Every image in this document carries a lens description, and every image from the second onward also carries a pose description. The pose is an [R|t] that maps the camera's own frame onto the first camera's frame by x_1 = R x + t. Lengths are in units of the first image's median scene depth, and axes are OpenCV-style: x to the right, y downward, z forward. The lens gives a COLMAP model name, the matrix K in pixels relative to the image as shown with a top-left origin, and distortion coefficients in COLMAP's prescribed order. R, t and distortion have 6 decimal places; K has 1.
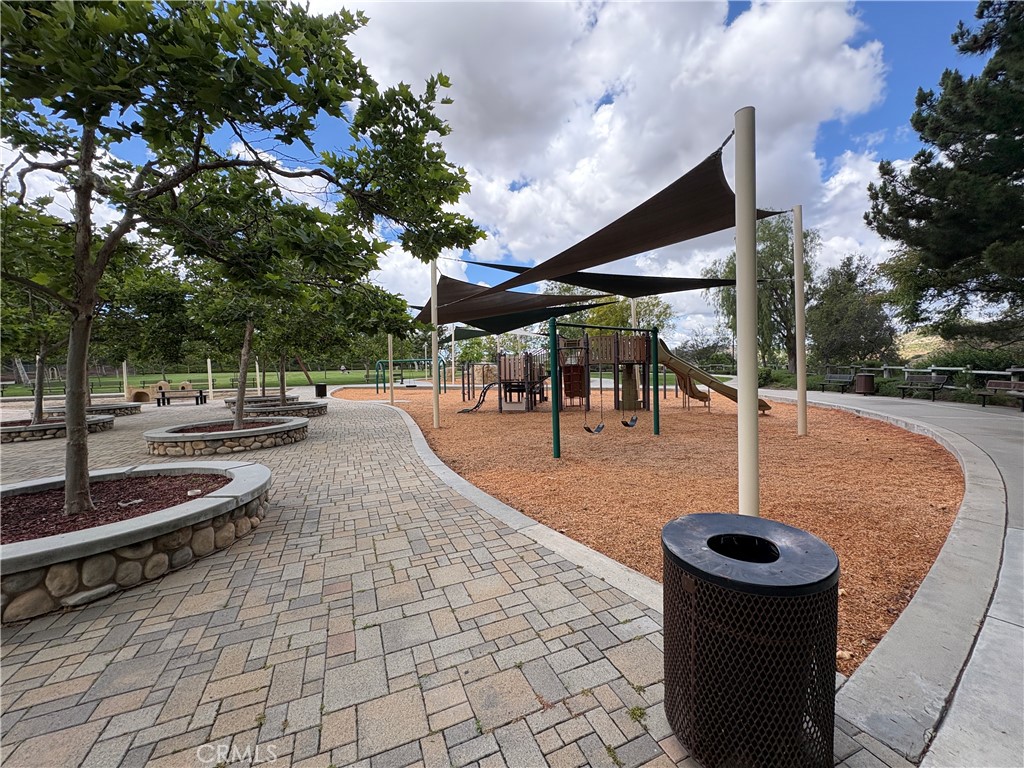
lens RADIAL K [[407.9, 0, 513.0], [0, 407.9, 384.5], [0, 0, 1]] dist [0.001101, -0.000161]
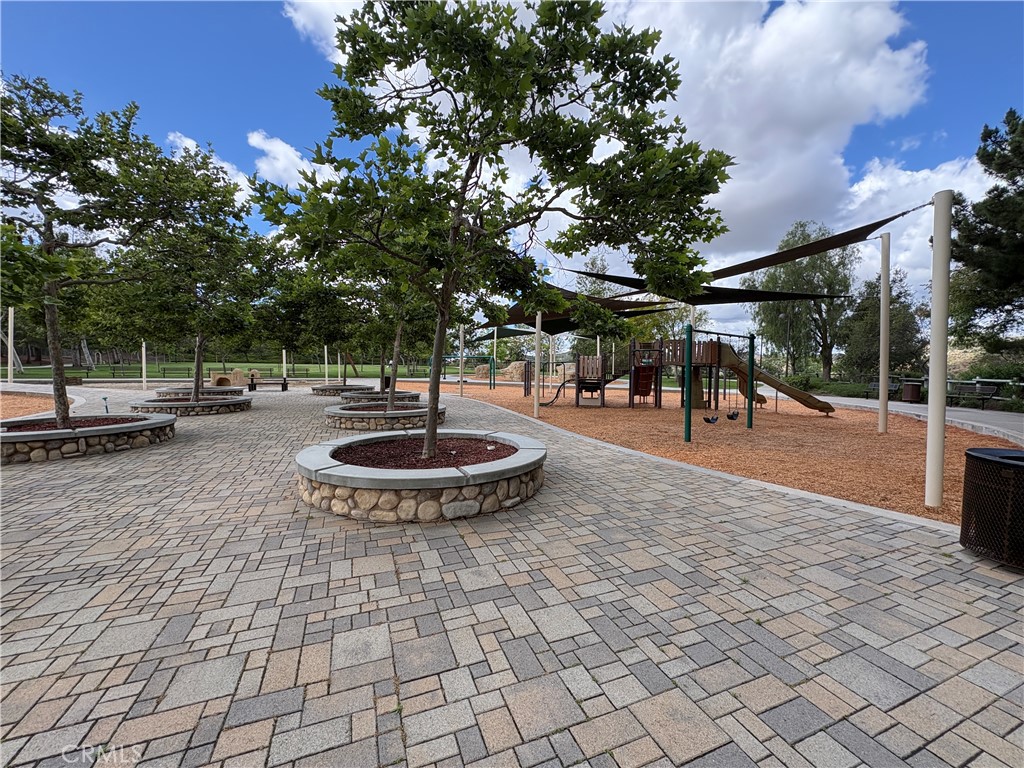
lens RADIAL K [[407.9, 0, 513.0], [0, 407.9, 384.5], [0, 0, 1]] dist [0.001101, -0.000161]
pose [[0.999317, 0.033520, -0.015569, -0.362021], [-0.033511, 0.999438, 0.000797, 0.026164], [0.015587, -0.000275, 0.999878, -0.187313]]
